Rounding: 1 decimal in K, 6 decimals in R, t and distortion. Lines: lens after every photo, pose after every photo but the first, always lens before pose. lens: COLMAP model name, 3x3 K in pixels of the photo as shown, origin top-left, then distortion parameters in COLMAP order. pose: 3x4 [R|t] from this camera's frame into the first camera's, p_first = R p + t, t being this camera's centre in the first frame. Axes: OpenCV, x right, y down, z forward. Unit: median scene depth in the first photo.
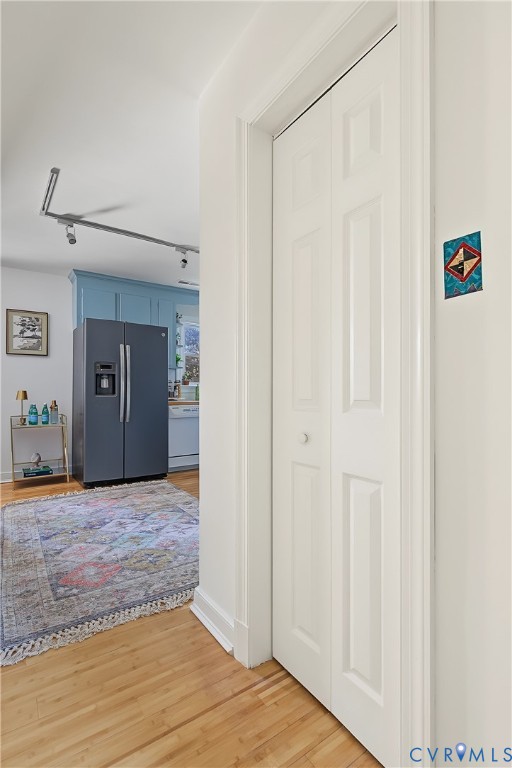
lens RADIAL K [[360.3, 0, 257.6], [0, 360.3, 387.3], [0, 0, 1]] dist [-0.001309, 0.000530]
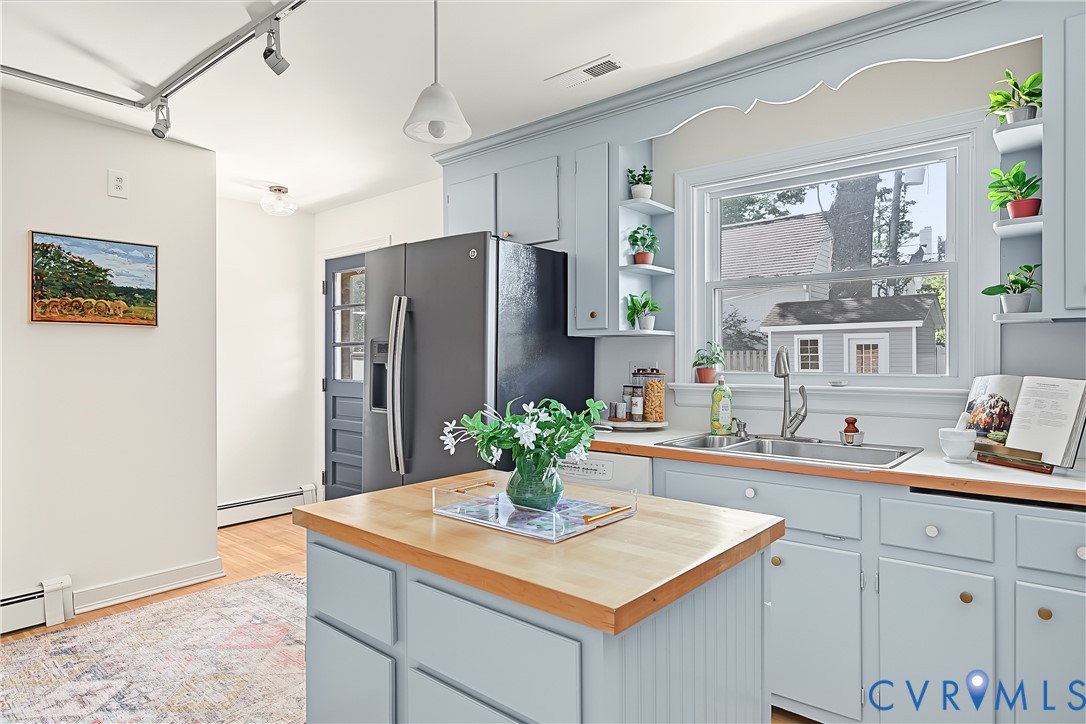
lens RADIAL K [[619.9, 0, 541.5], [0, 619.9, 357.7], [0, 0, 1]] dist [-0.000341, -0.001365]
pose [[0.263055, -0.001607, -0.964780, 0.365478], [0.016315, 0.999863, 0.002783, -0.038620], [0.964643, -0.016472, 0.263045, 0.874029]]
